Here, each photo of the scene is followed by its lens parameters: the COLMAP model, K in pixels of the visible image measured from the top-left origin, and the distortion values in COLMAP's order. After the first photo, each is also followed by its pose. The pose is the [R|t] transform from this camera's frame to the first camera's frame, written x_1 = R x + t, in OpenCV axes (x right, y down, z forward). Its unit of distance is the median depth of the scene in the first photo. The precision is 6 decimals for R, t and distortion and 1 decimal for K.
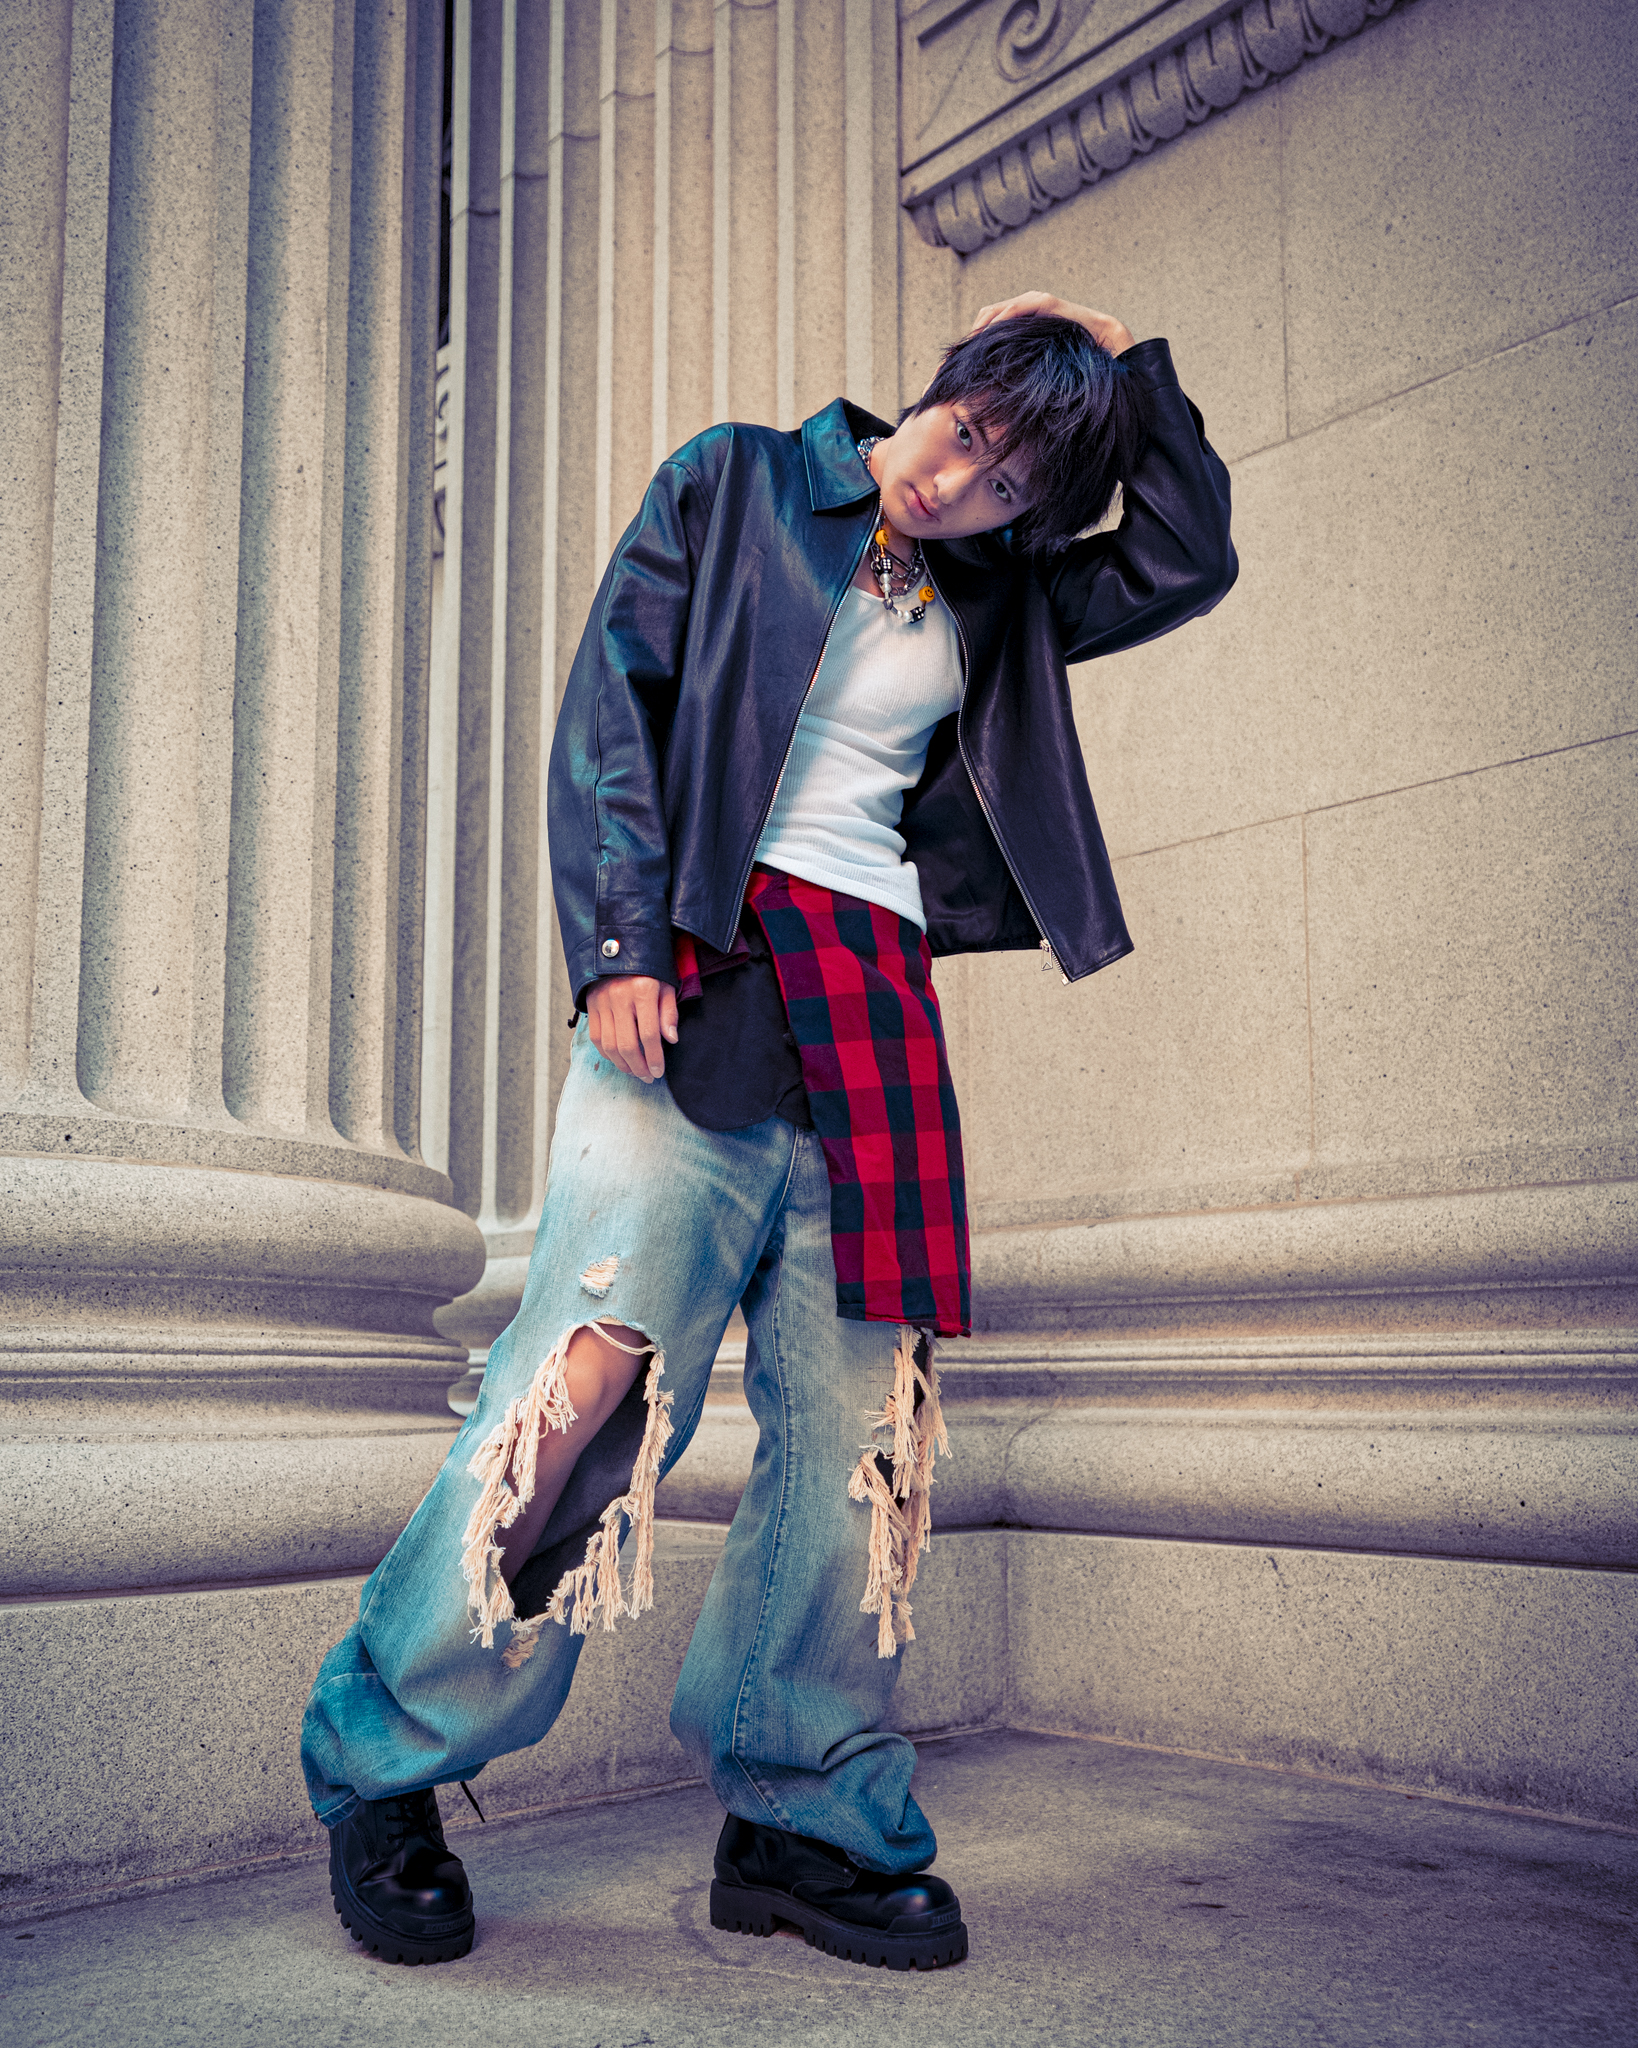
lens RADIAL K [[2182.3, 0, 848.5], [0, 2182.3, 1048.2], [0, 0, 1]] dist [0.002879, 0.092622]
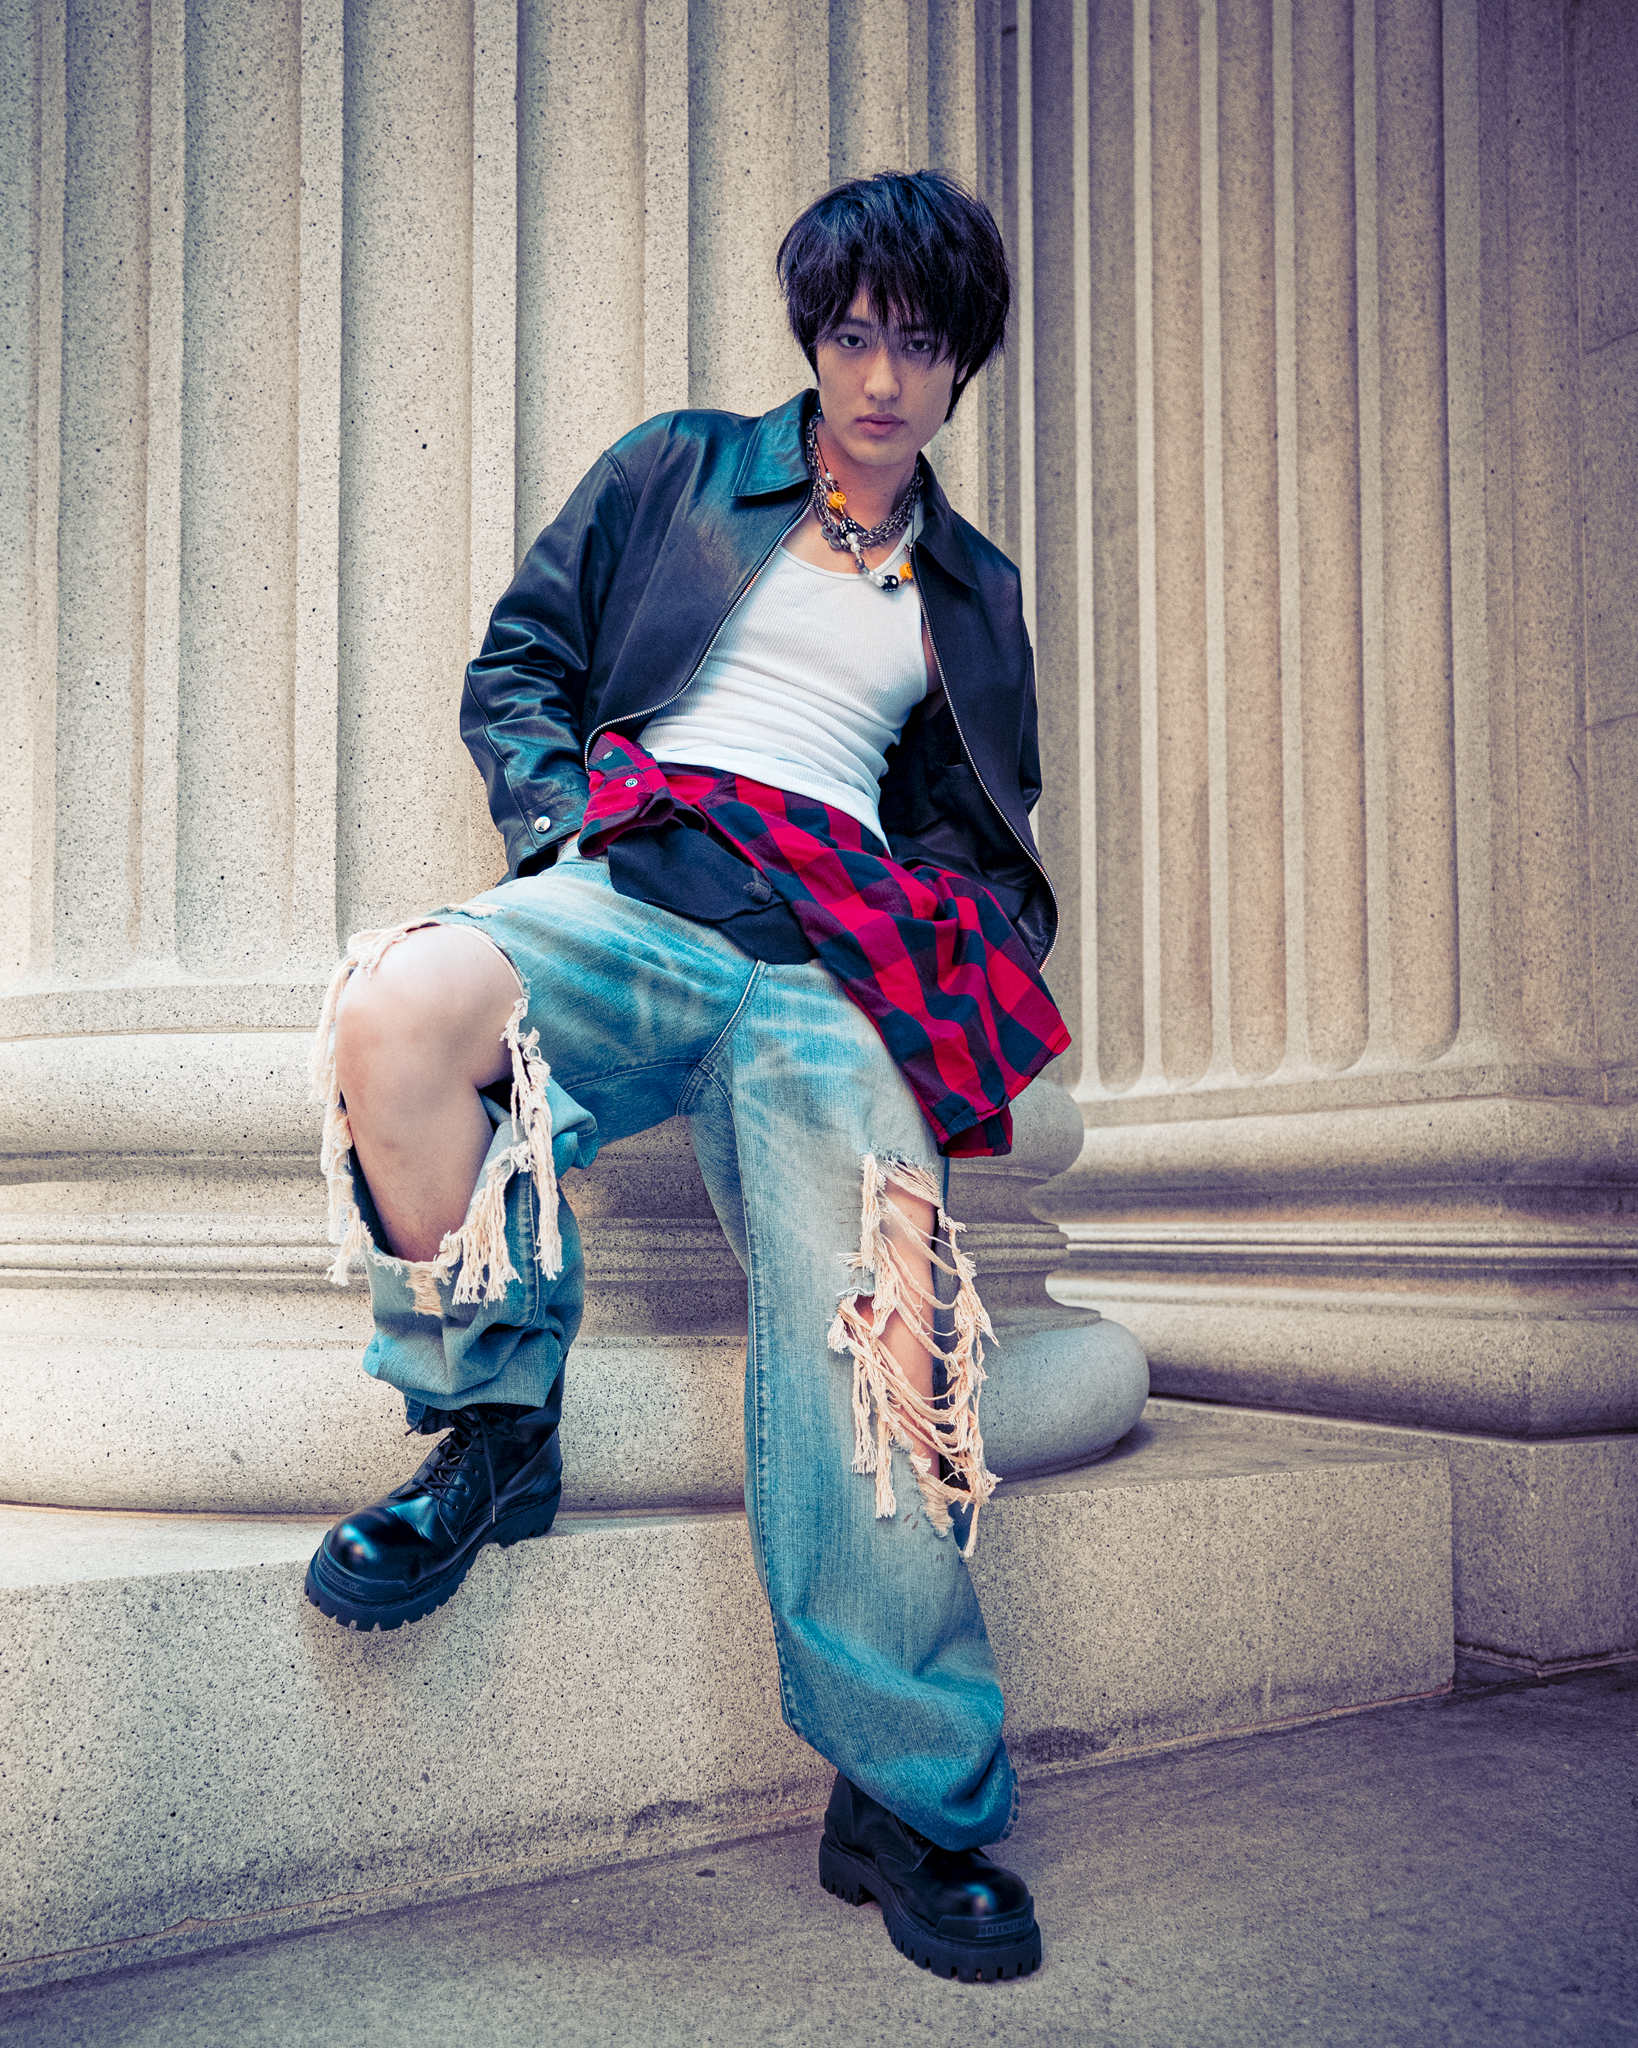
lens RADIAL K [[2020.0, 0, 817.5], [0, 2020.0, 1082.4], [0, 0, 1]] dist [-0.015663, 0.067158]
pose [[0.979125, -0.009596, -0.203032, -0.105003], [0.025960, 0.996608, 0.078091, 0.002590], [0.201594, -0.081732, 0.976053, 0.140924]]
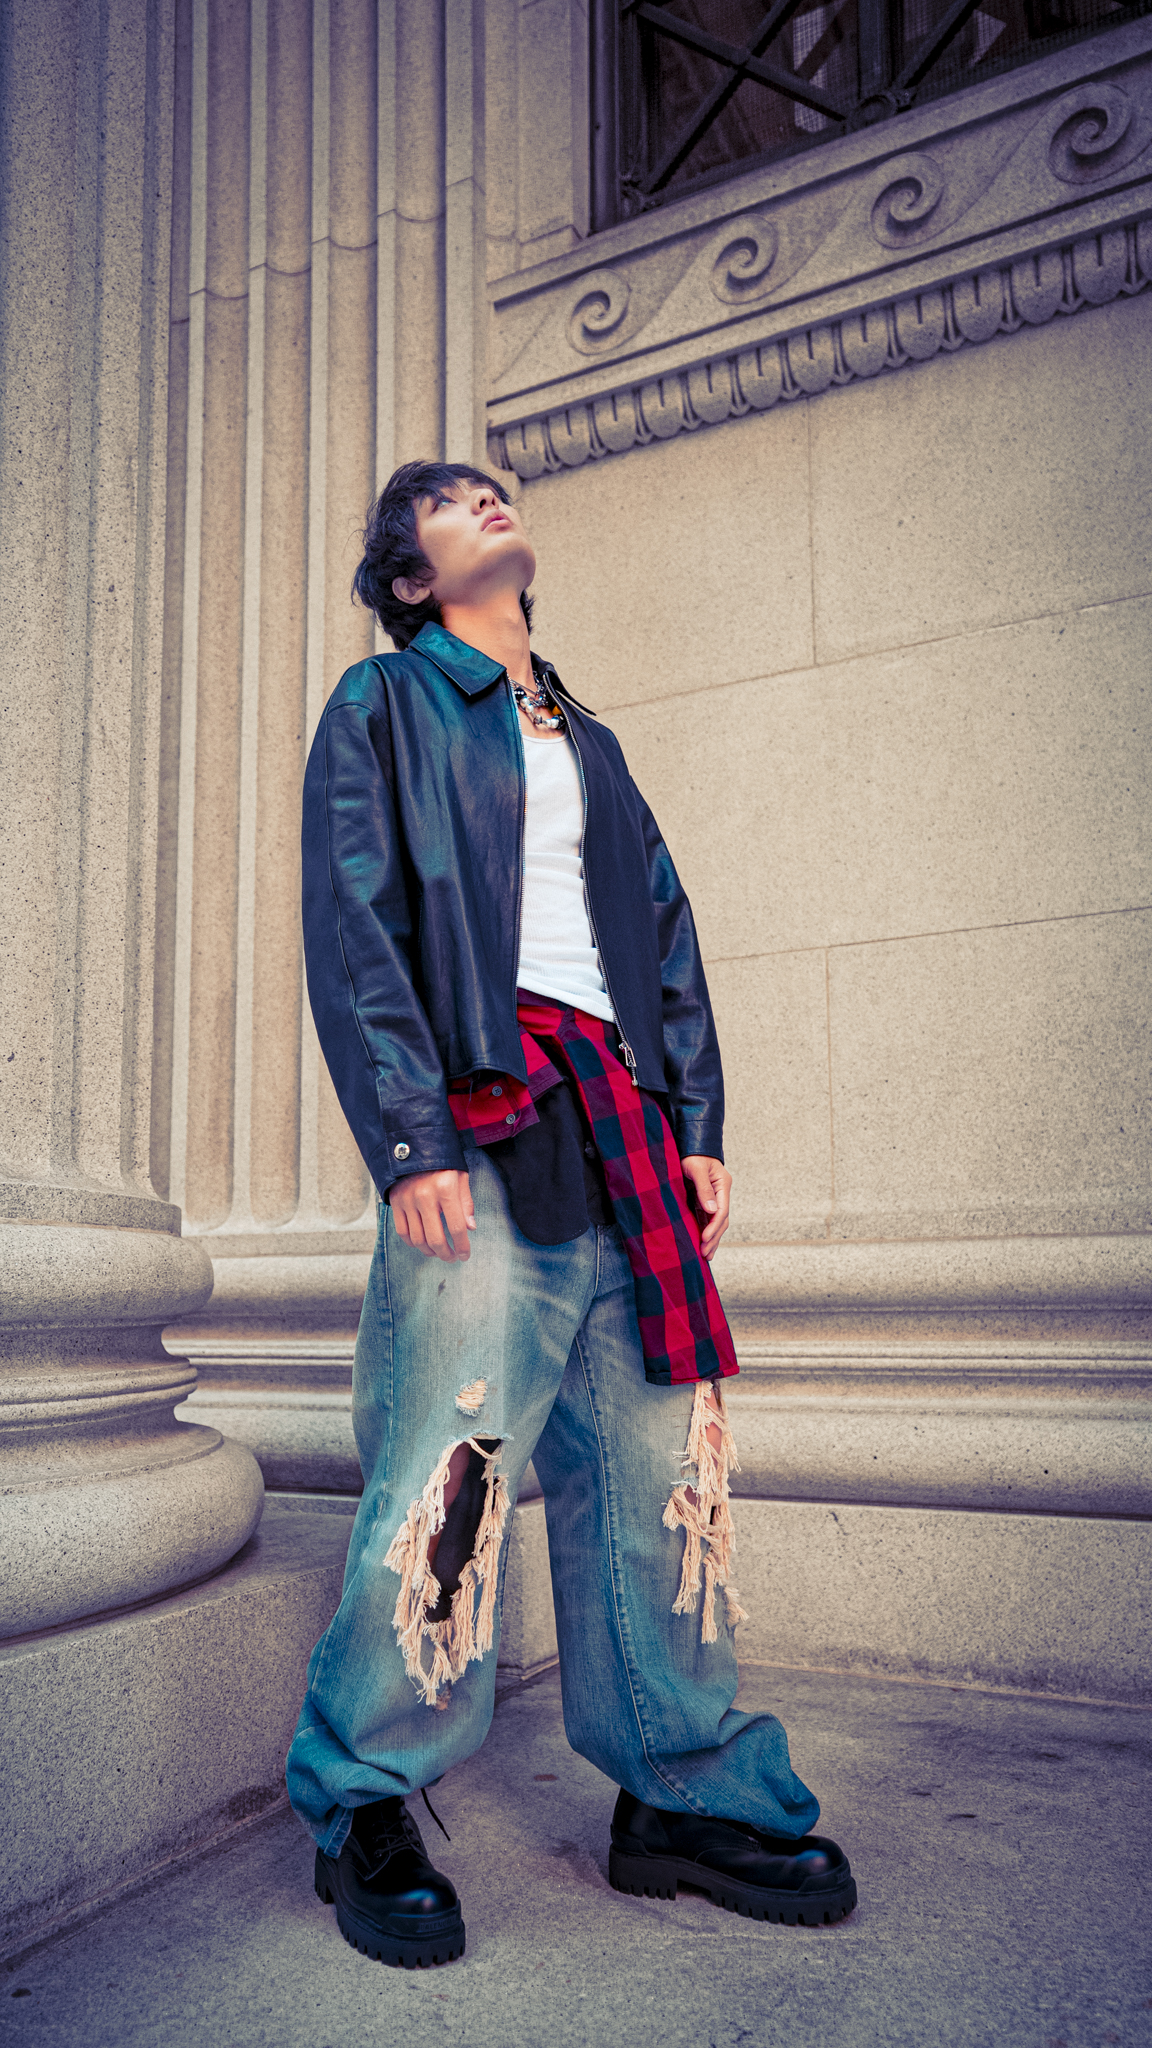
lens RADIAL K [[1596.5, 0, 569.6], [0, 1596.5, 1057.7], [0, 0, 1]] dist [-0.017823, 0.099922]
pose [[0.936436, 0.042709, 0.348229, -0.290060], [-0.045026, 0.998985, -0.001439, -0.032647], [-0.347937, -0.014332, 0.937408, 0.142356]]
